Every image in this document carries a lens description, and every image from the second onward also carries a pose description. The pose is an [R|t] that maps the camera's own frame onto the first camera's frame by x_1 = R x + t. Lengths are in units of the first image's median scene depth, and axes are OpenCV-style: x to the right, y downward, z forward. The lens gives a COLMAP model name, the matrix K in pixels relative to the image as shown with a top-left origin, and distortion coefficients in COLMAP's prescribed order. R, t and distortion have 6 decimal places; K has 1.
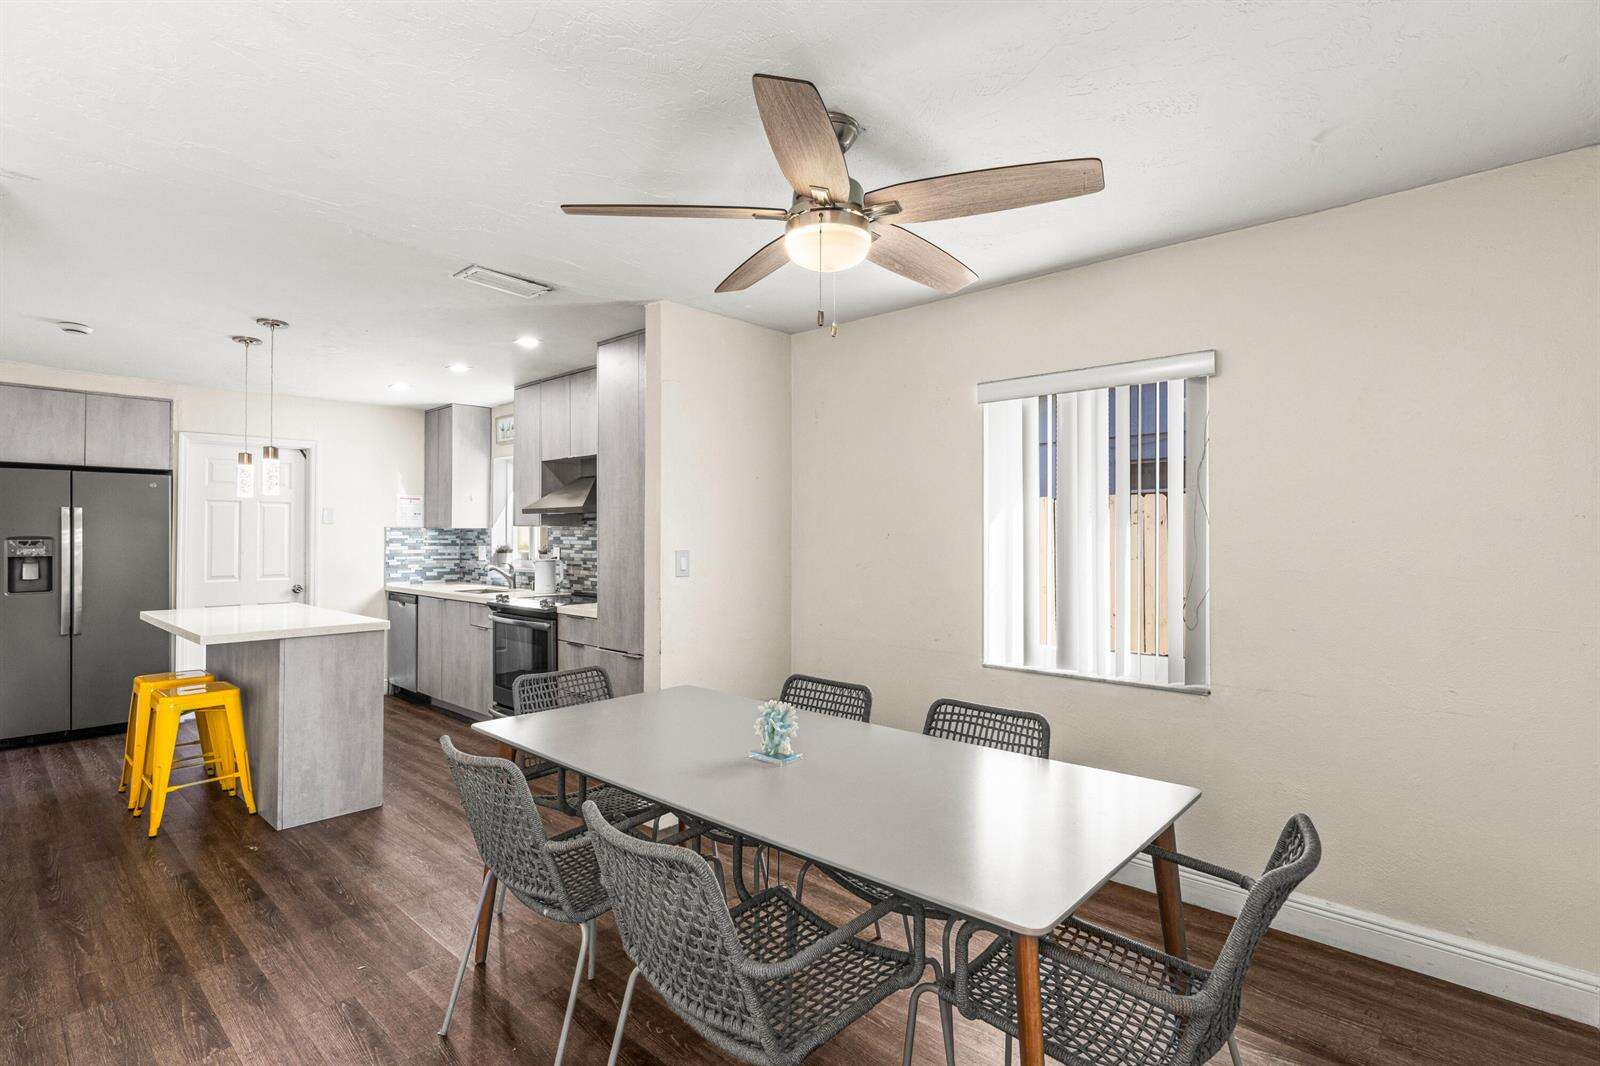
lens RADIAL K [[759.0, 0, 794.0], [0, 759.0, 527.2], [0, 0, 1]] dist [0.000678, -0.000386]
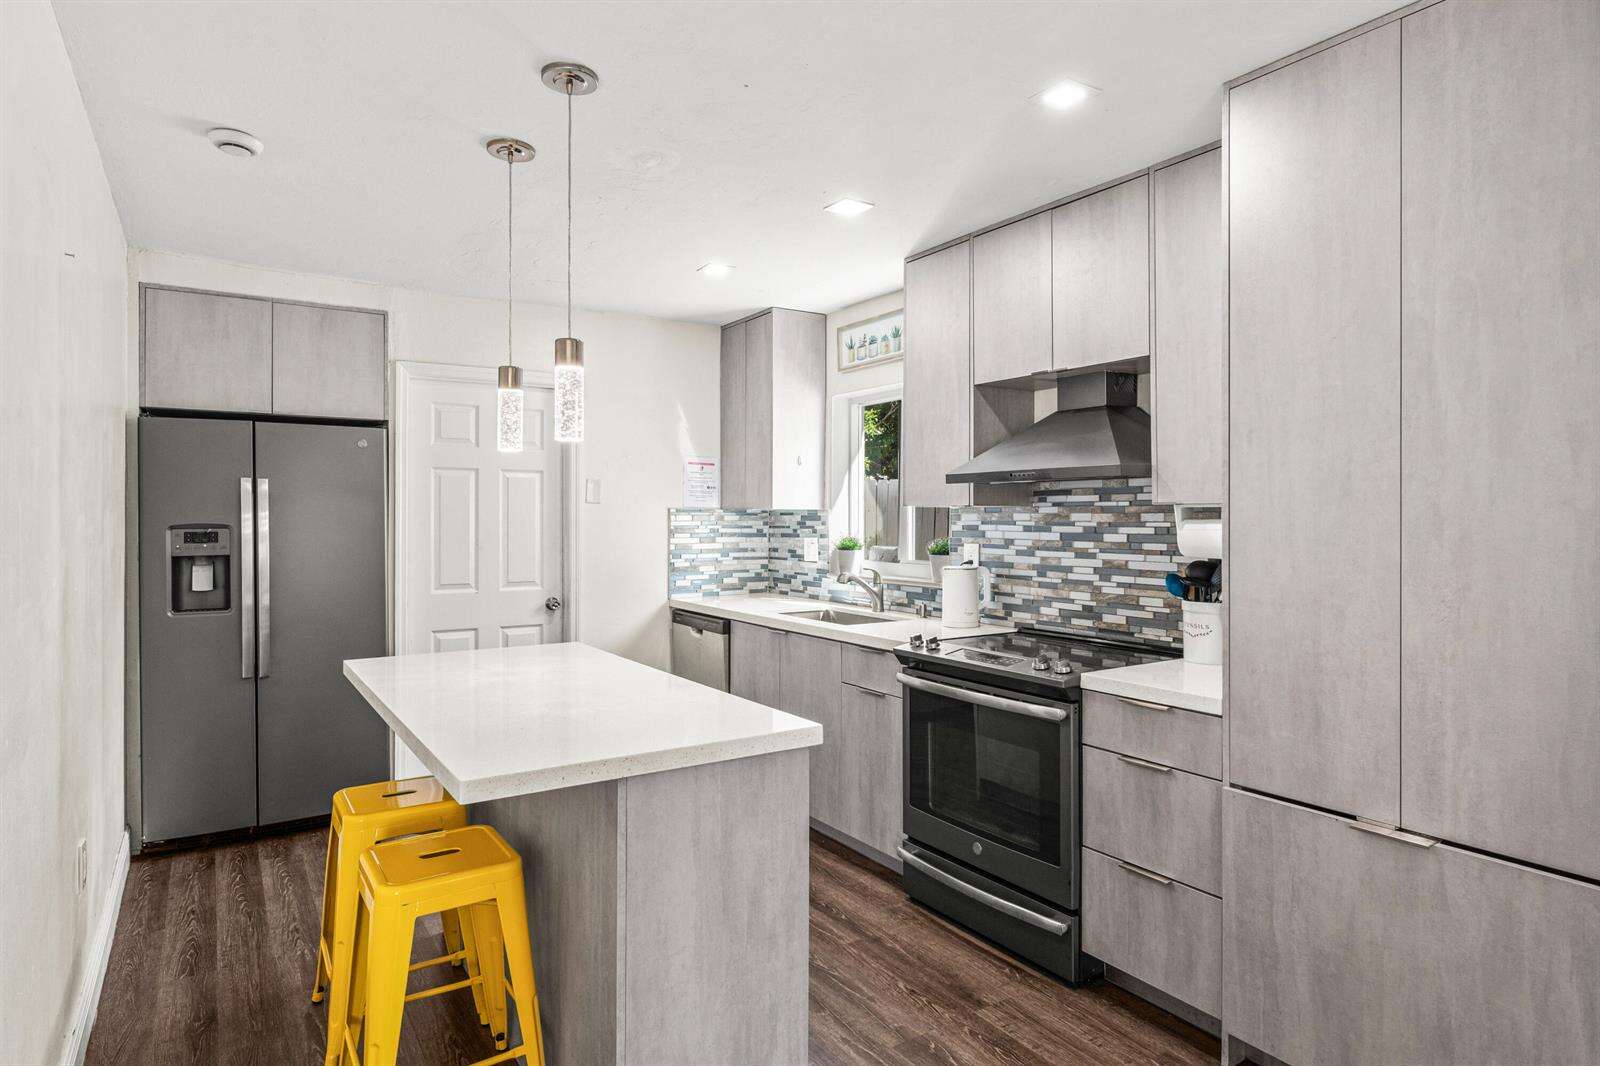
lens RADIAL K [[896.8, 0, 793.9], [0, 896.8, 522.2], [0, 0, 1]] dist [-0.002494, 0.000145]
pose [[0.967372, 0.001938, -0.253352, -0.278308], [0.002225, 0.999867, 0.016143, -0.000234], [0.253350, -0.016180, 0.967239, 0.333633]]
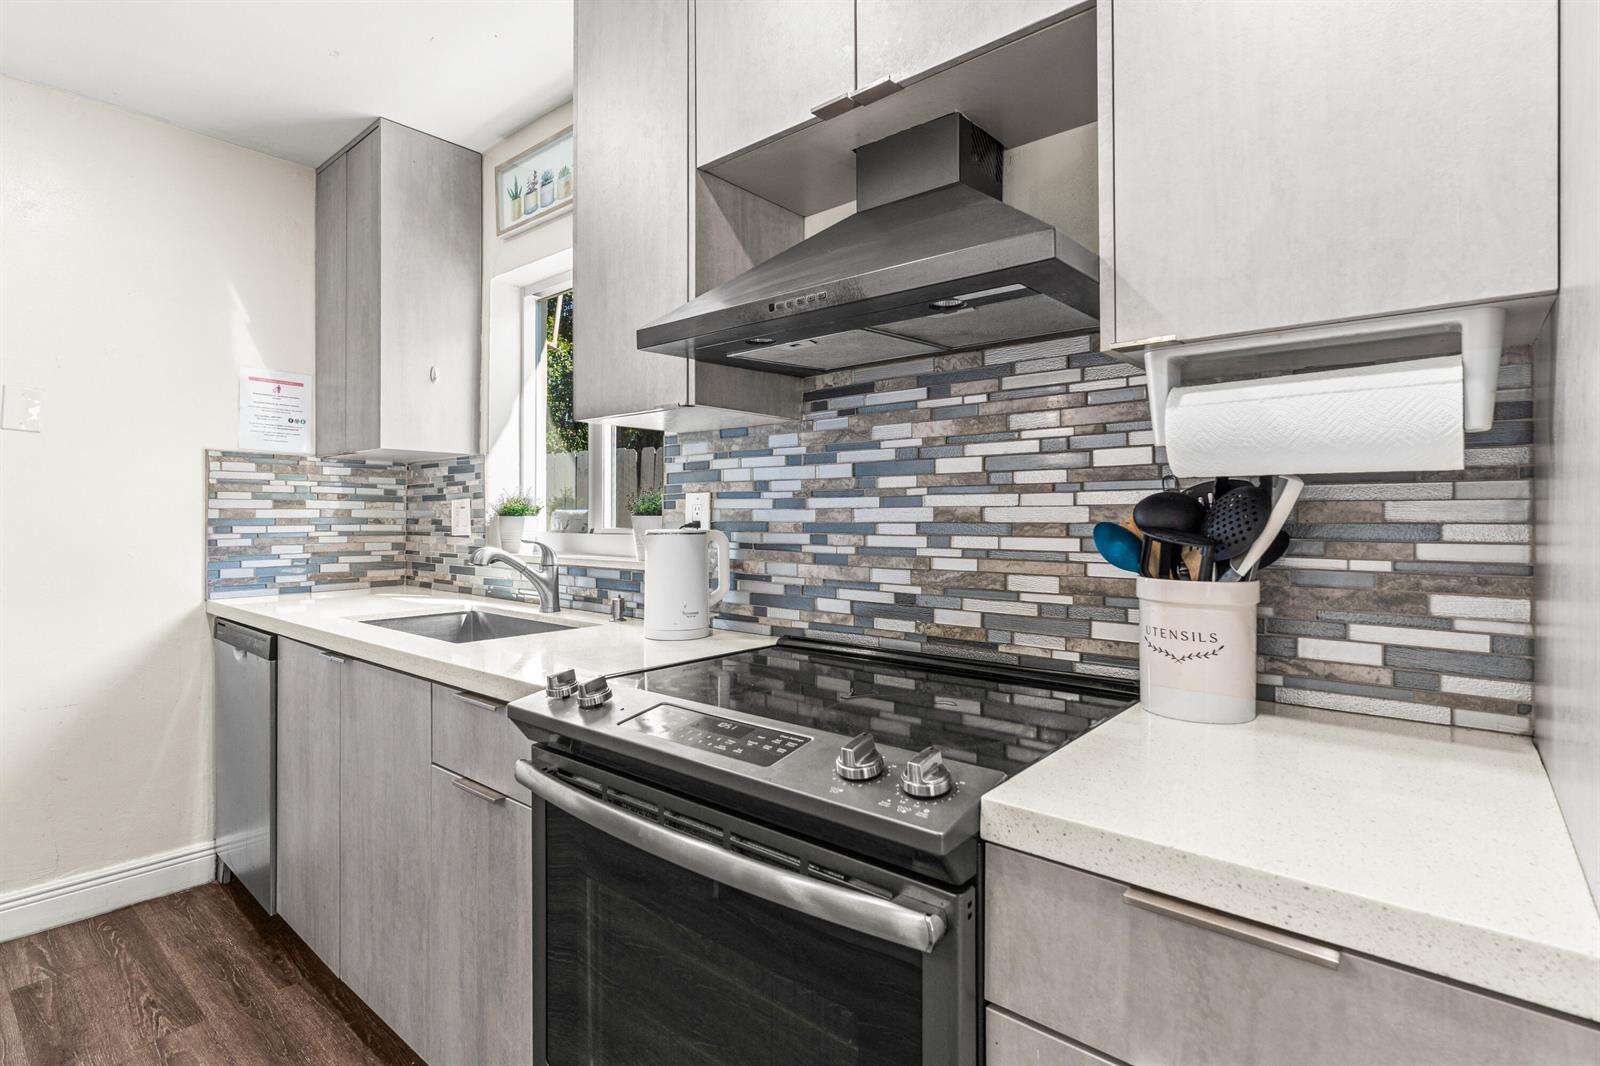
lens RADIAL K [[780.2, 0, 794.0], [0, 780.2, 518.9], [0, 0, 1]] dist [-0.000580, -0.000953]
pose [[0.999381, 0.000469, 0.035175, -0.289809], [-0.000936, 0.999911, 0.013273, 0.034293], [-0.035166, -0.013297, 0.999293, 0.676748]]
